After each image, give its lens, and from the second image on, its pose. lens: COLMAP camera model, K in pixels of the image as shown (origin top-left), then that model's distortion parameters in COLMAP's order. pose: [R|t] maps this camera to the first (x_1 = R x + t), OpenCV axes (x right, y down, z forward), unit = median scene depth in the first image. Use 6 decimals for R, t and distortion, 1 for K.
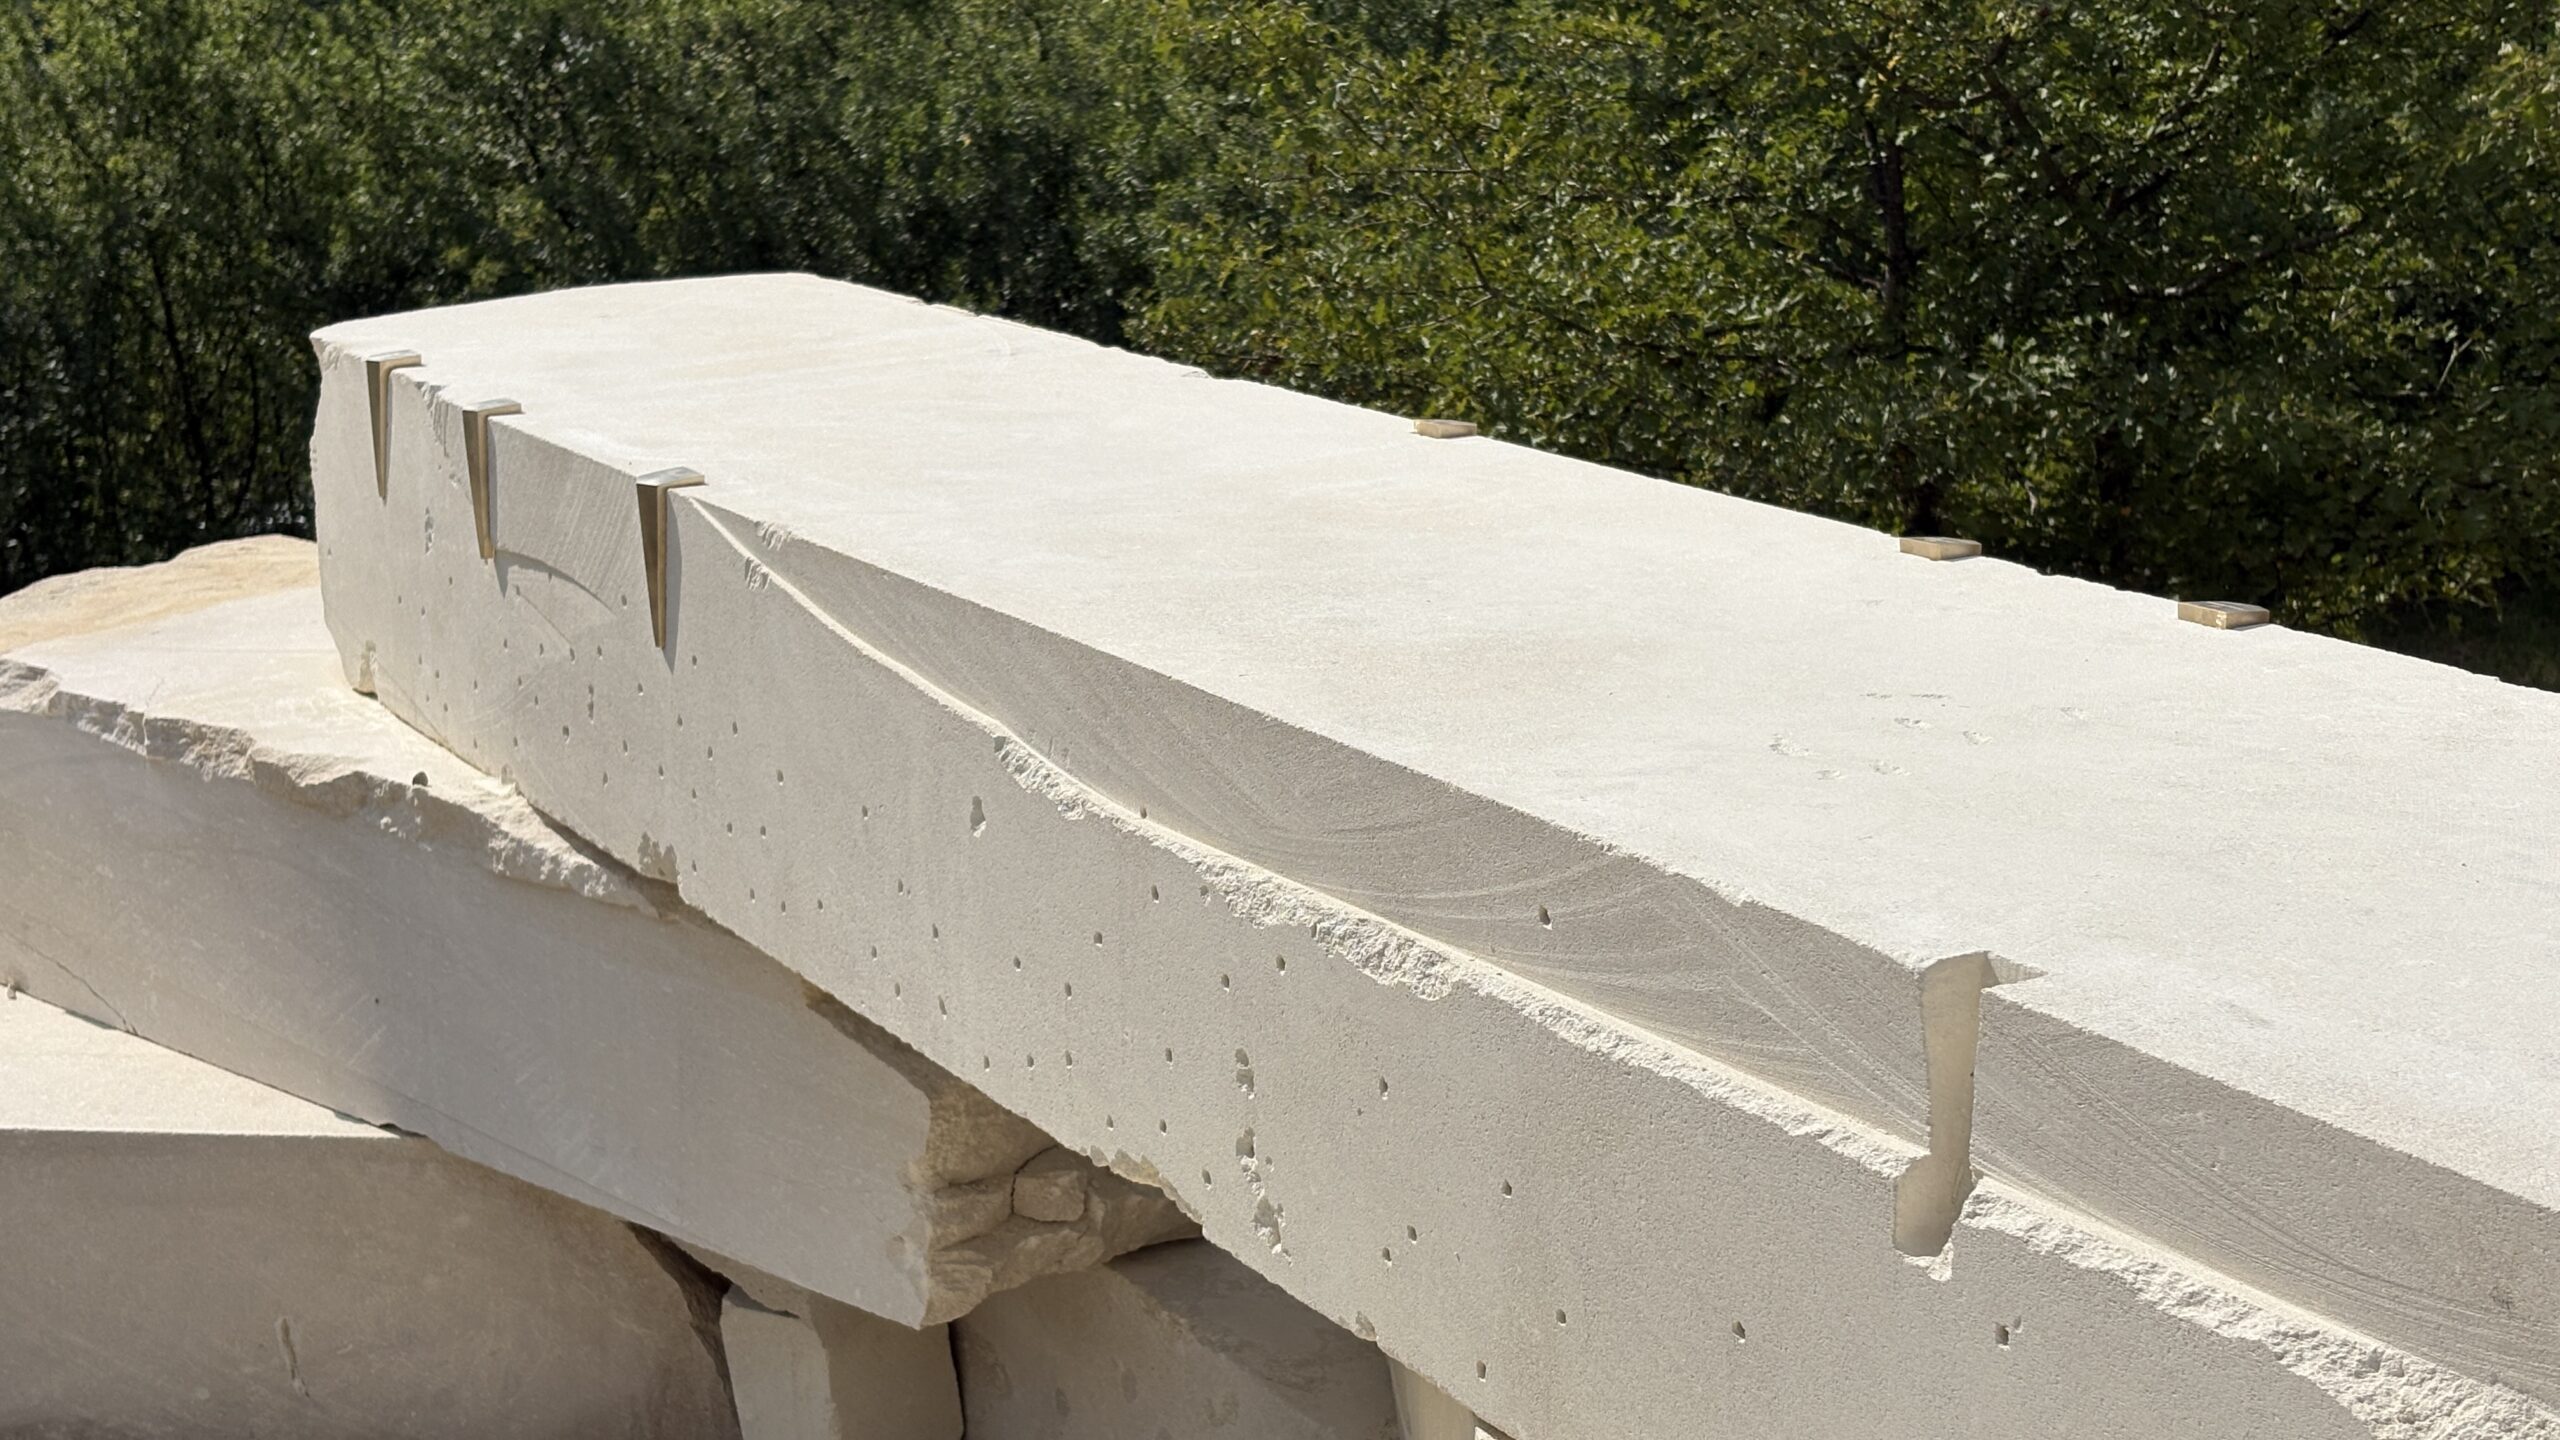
lens RADIAL K [[3967.0, 0, 1280.0], [0, 3967.0, 720.0], [0, 0, 1]] dist [0.233704, -1.132122]
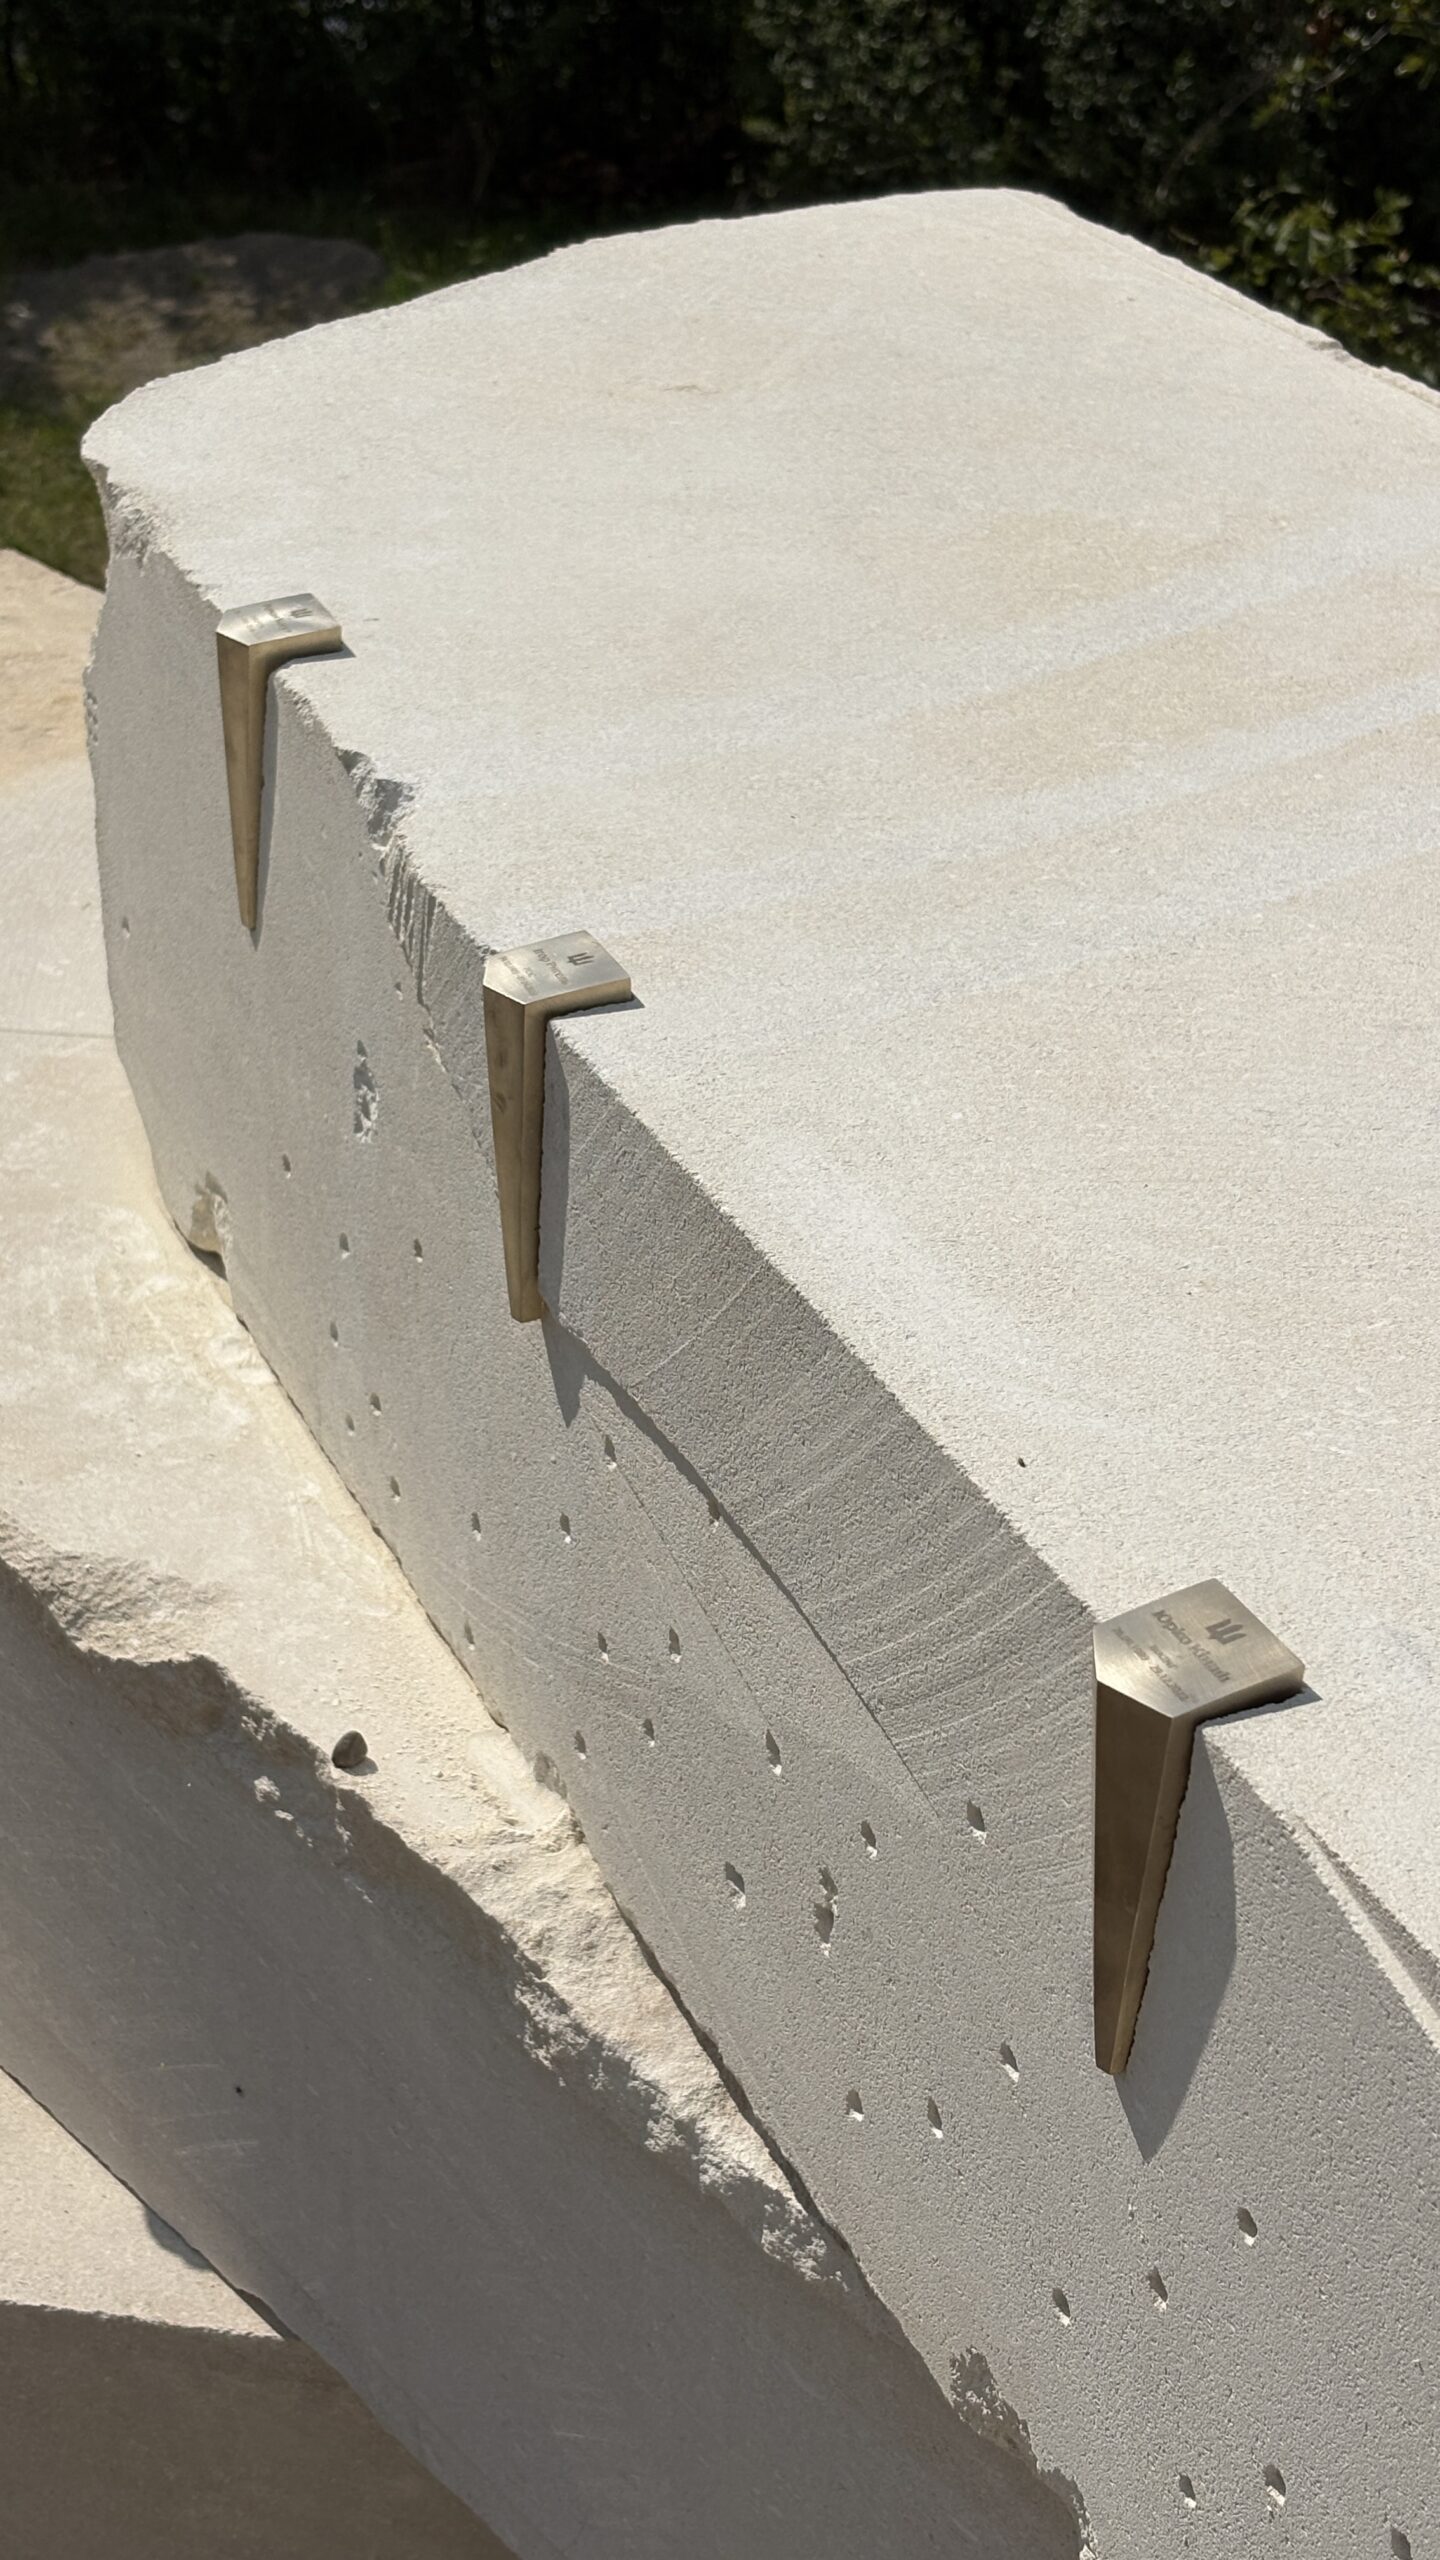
lens RADIAL K [[3967.0, 0, 720.0], [0, 3967.0, 1280.0], [0, 0, 1]] dist [0.233704, -1.132122]
pose [[0.996406, 0.063080, -0.056536, -0.152085], [-0.044200, 0.956534, 0.288252, -0.160542], [0.072262, -0.284717, 0.955884, 0.596482]]
